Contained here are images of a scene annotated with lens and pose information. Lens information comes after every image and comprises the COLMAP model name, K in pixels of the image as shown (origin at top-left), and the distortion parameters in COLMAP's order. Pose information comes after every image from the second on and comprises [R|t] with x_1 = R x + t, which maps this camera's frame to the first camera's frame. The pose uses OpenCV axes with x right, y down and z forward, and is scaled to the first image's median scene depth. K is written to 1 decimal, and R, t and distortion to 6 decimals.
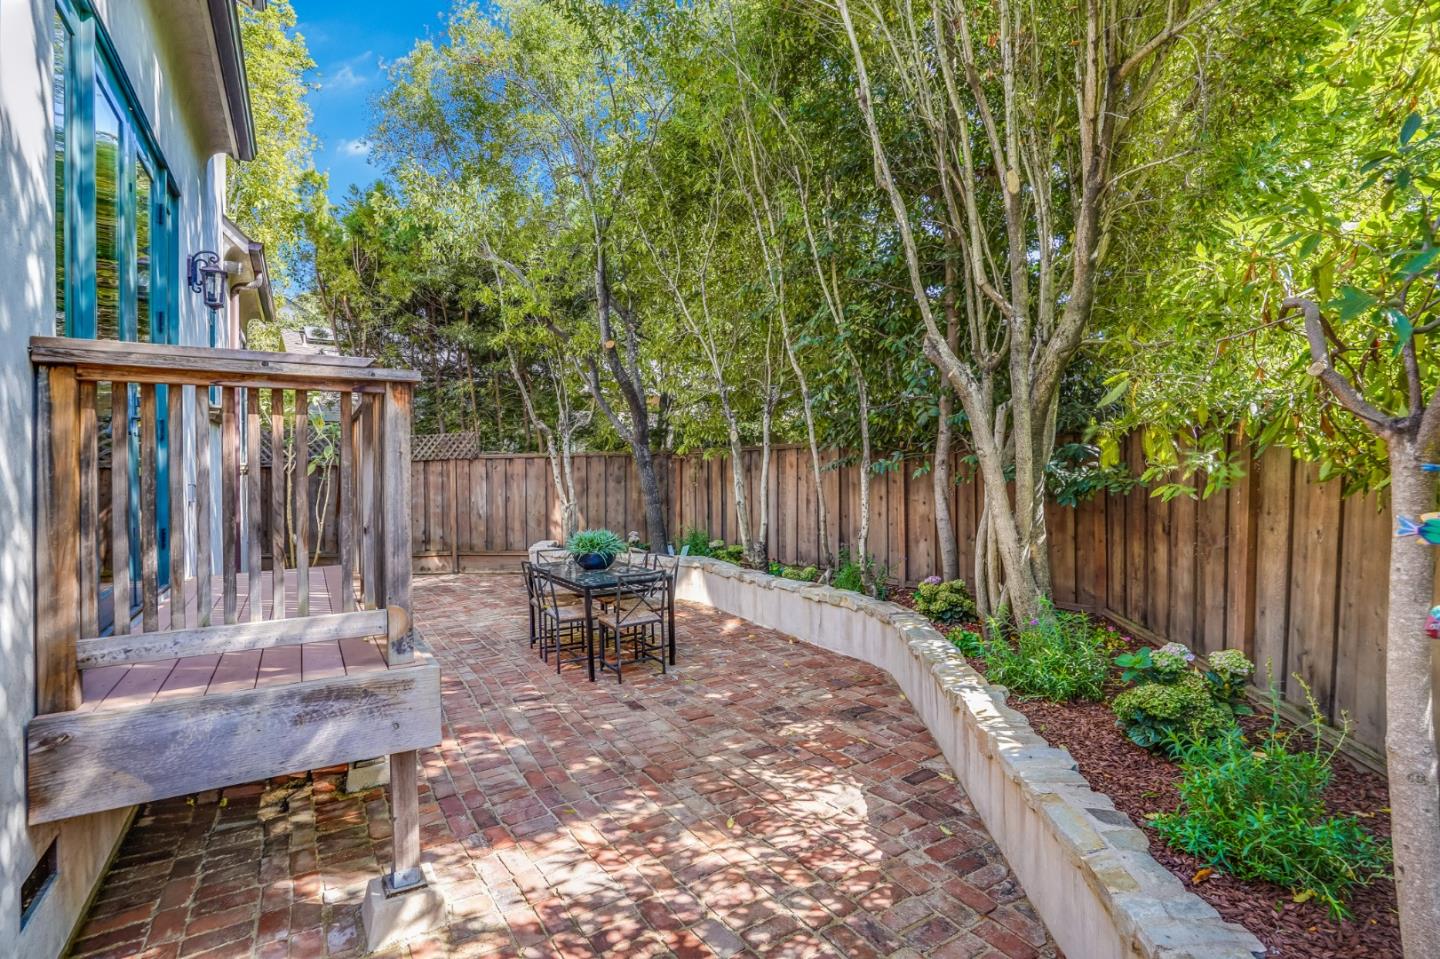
lens RADIAL K [[691.0, 0, 726.2], [0, 691.0, 478.1], [0, 0, 1]] dist [-0.061442, 0.023864]
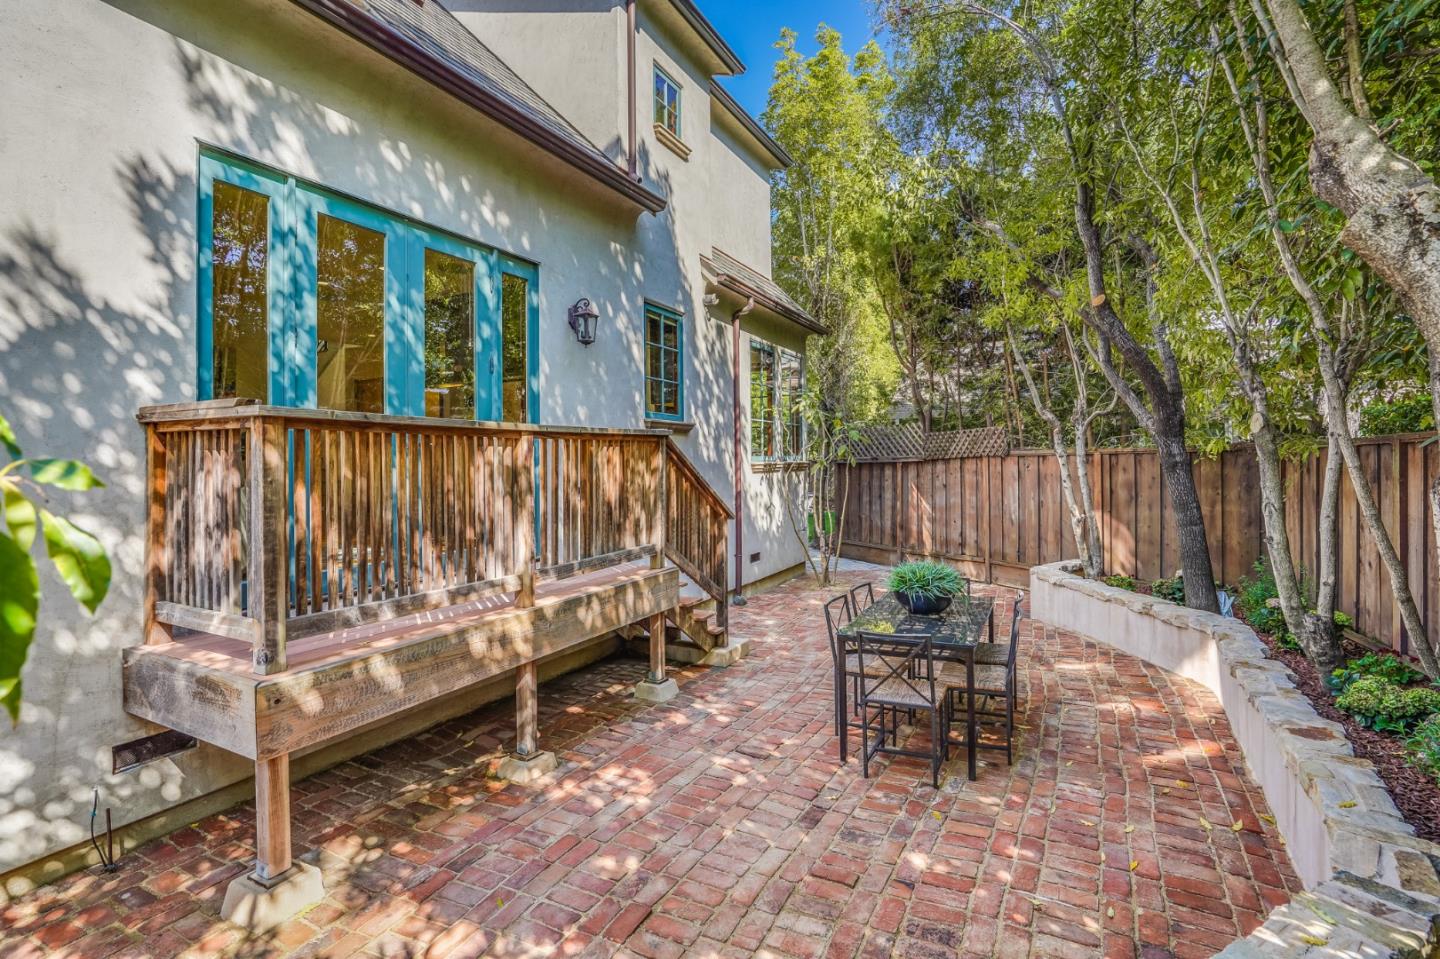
lens RADIAL K [[685.5, 0, 784.9], [0, 685.5, 475.6], [0, 0, 1]] dist [-0.001691, -0.000118]
pose [[0.531652, 0.020463, -0.846716, 0.394629], [-0.005021, 0.999767, 0.021009, -0.035045], [0.846948, -0.006918, 0.531630, 0.520363]]
